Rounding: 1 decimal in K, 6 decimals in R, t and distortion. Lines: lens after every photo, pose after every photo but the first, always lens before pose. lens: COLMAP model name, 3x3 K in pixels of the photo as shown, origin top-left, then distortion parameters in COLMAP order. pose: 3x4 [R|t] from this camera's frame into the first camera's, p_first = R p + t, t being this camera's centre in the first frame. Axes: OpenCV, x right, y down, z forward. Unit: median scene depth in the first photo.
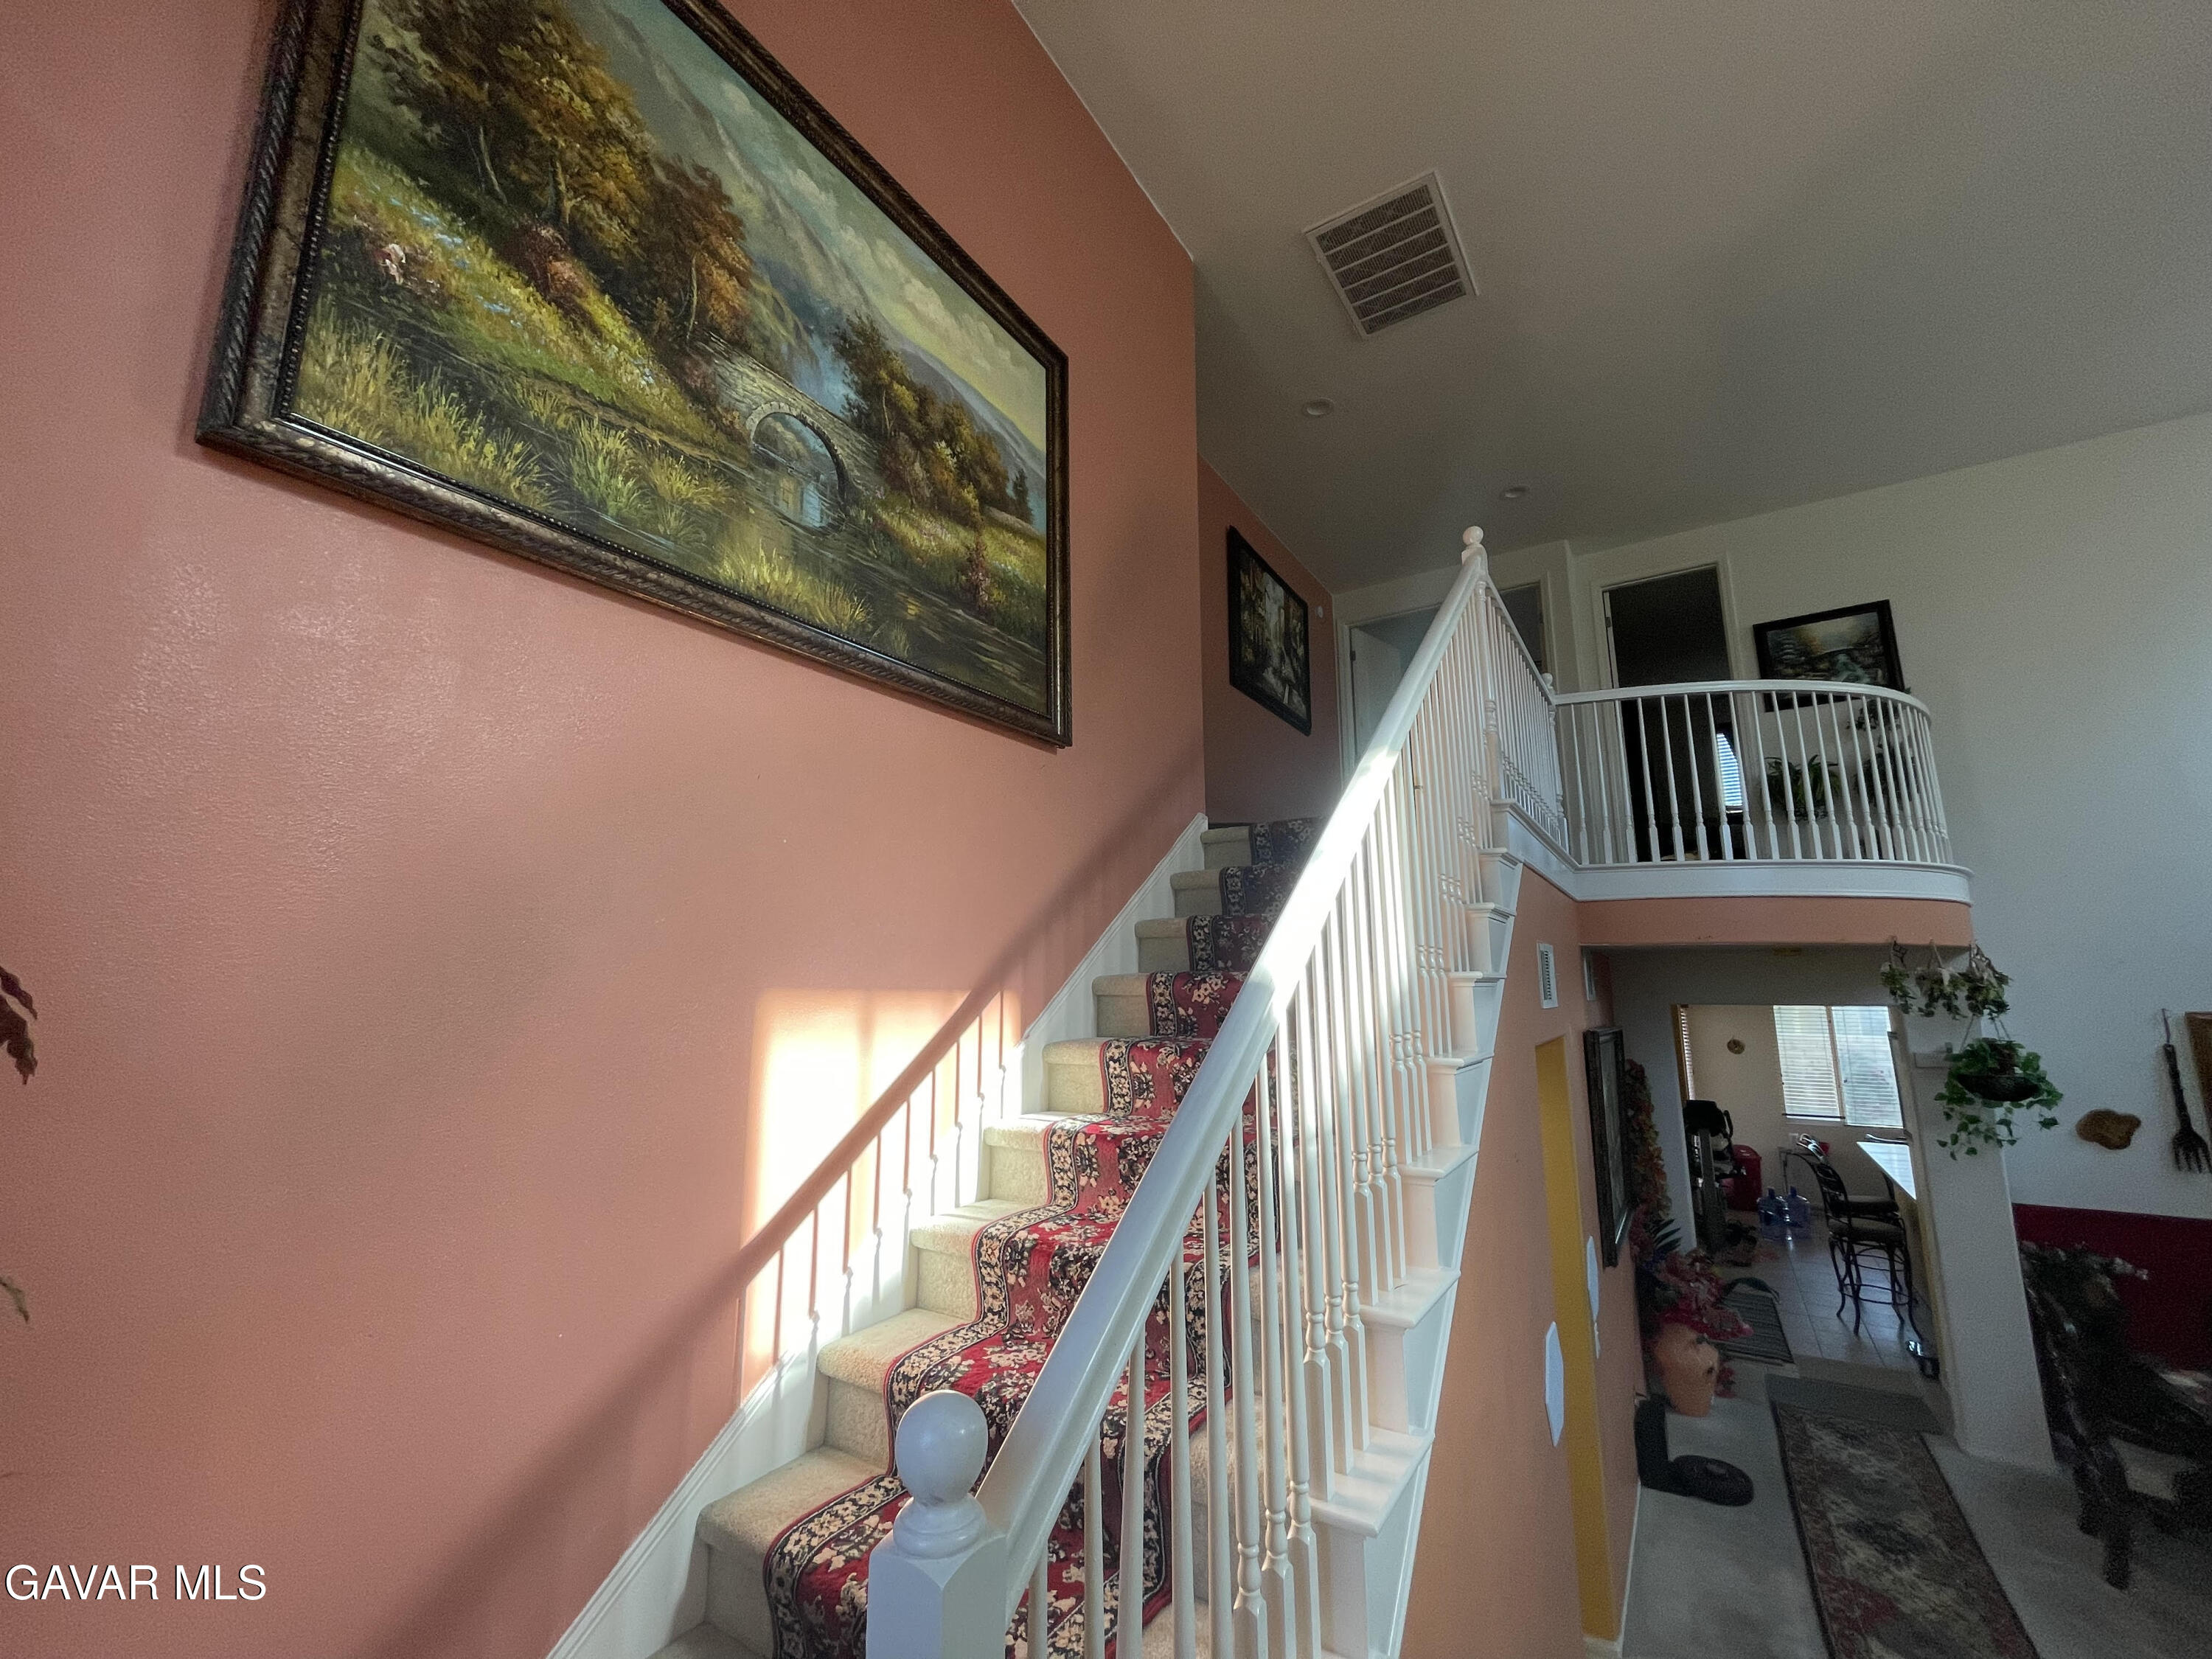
lens RADIAL K [[890.5, 0, 1098.8], [0, 890.5, 818.6], [0, 0, 1]] dist [-0.000493, 0.000100]
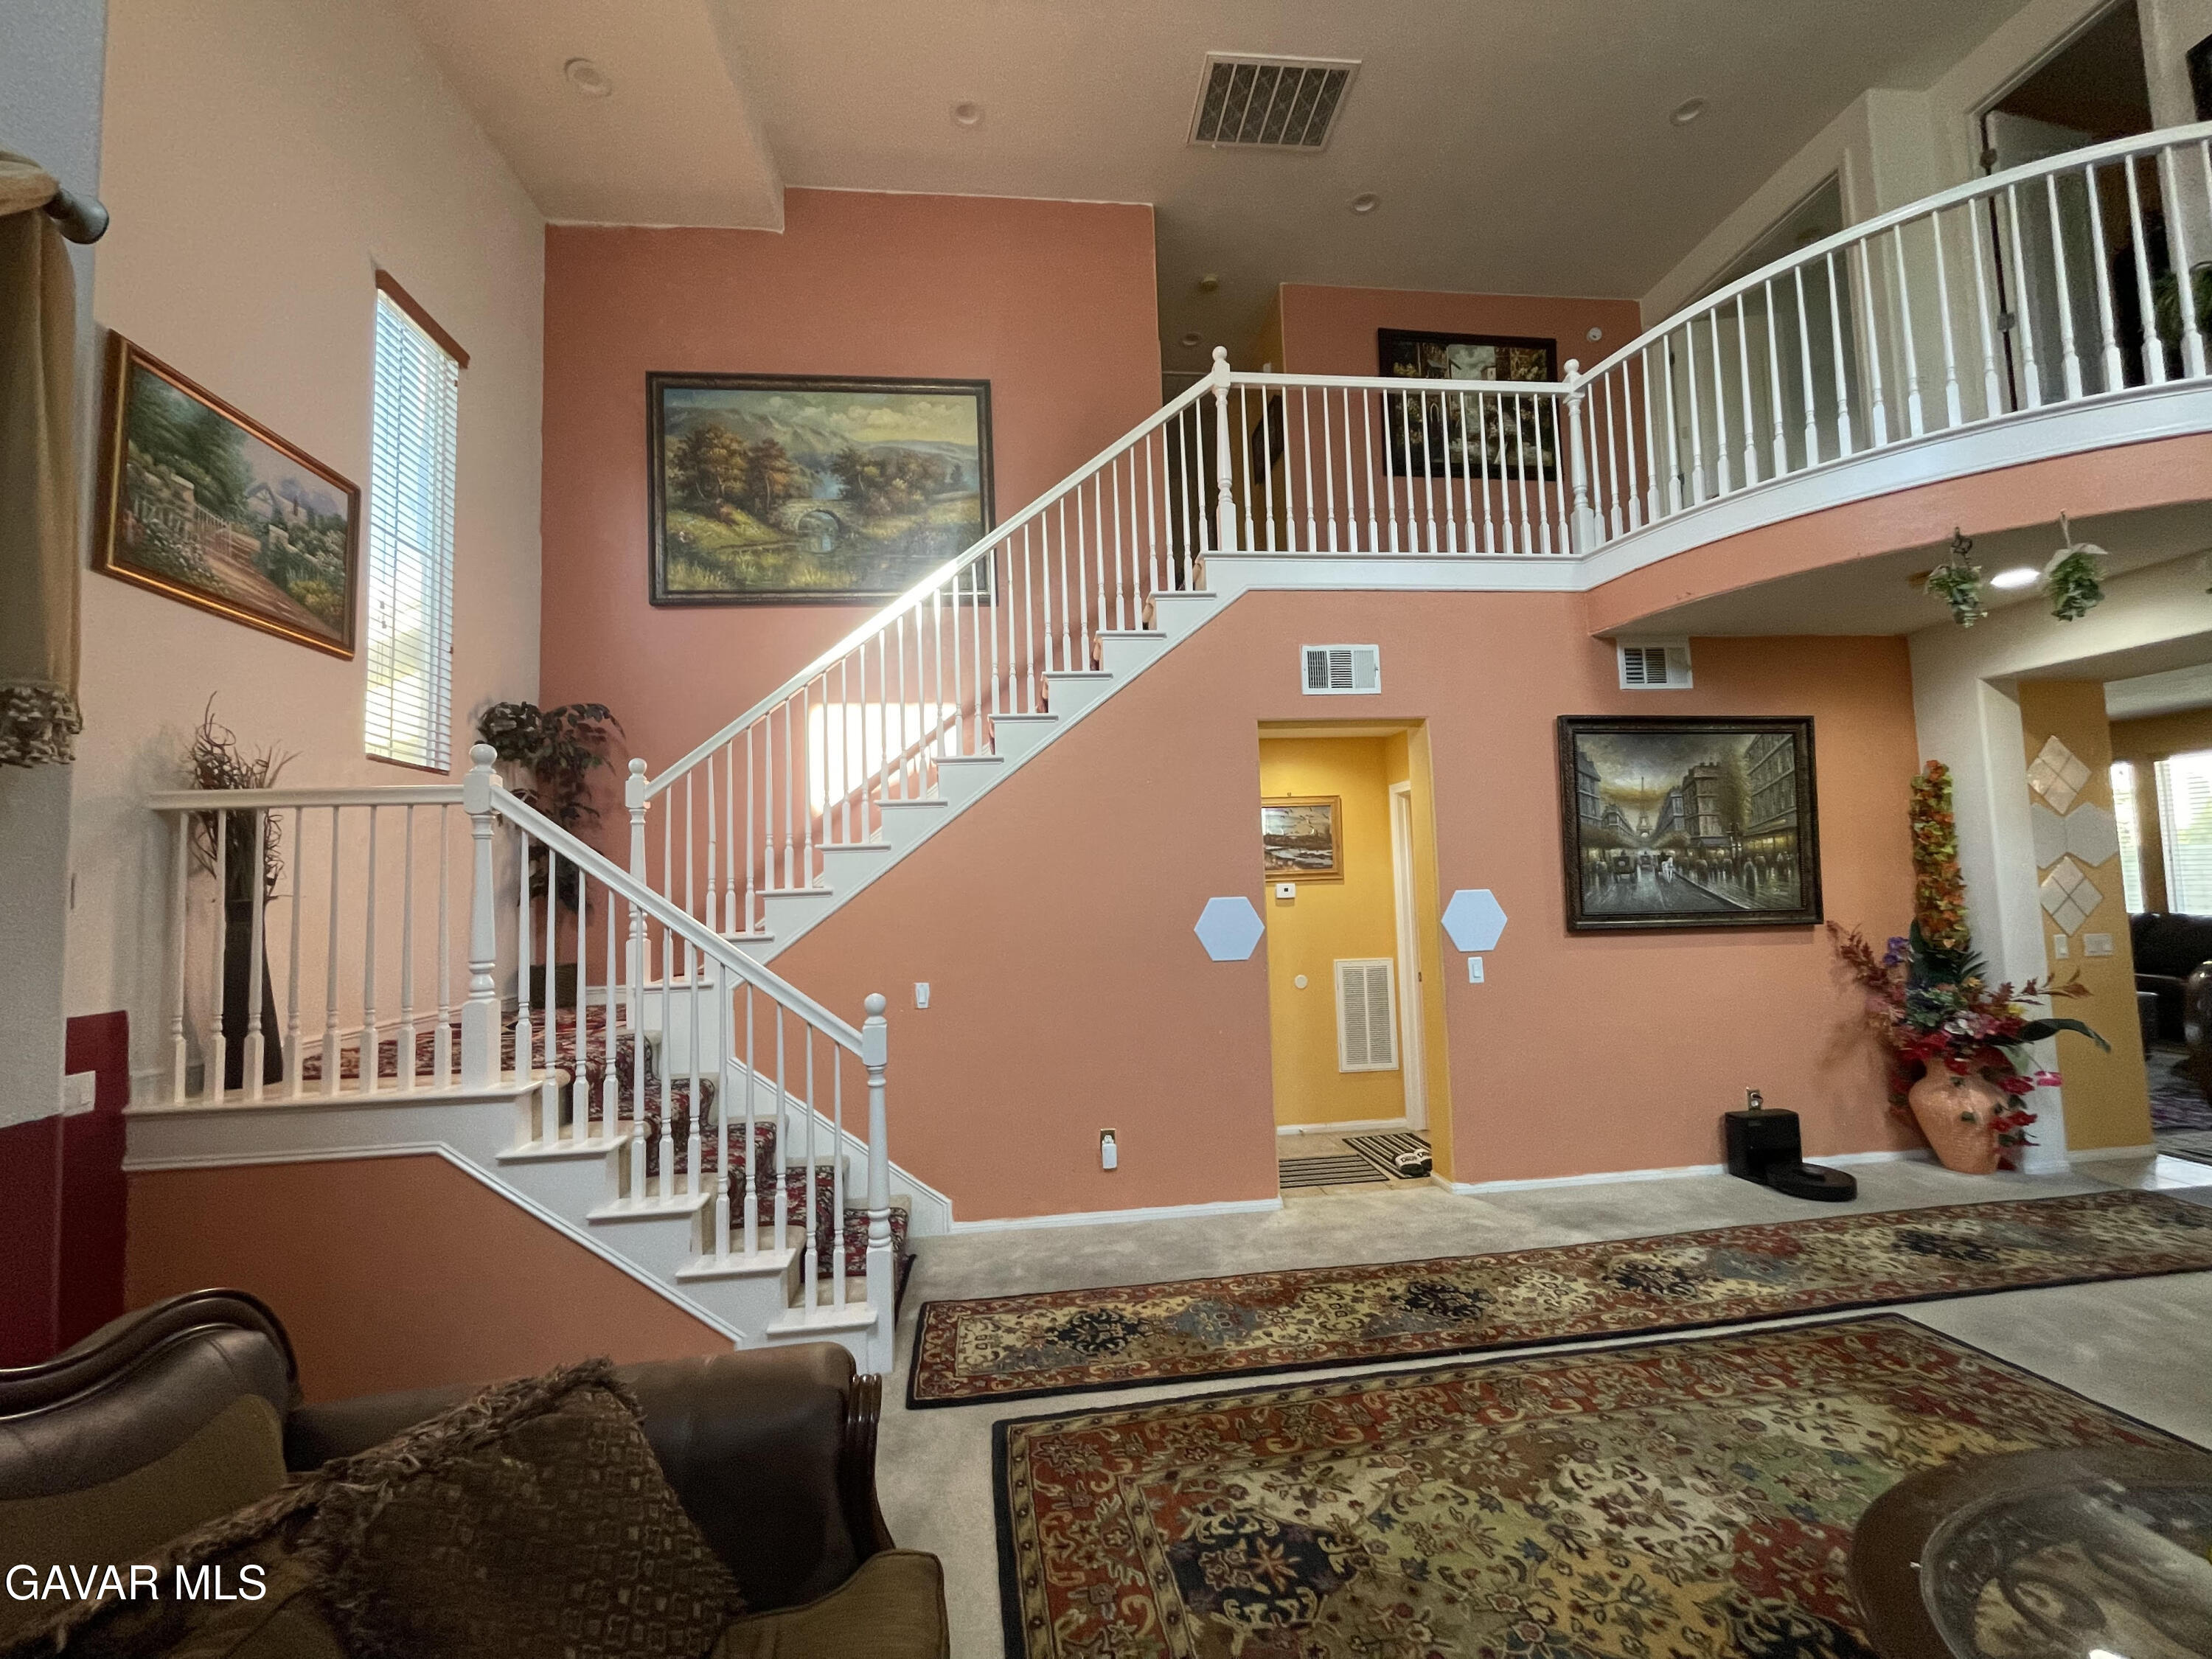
lens RADIAL K [[893.1, 0, 1109.0], [0, 893.1, 827.6], [0, 0, 1]] dist [-0.003563, 0.000047]
pose [[0.635085, -0.073292, -0.768957, 1.155956], [0.173877, 0.983504, 0.049864, 0.254248], [0.752618, -0.165372, 0.637353, -0.081370]]
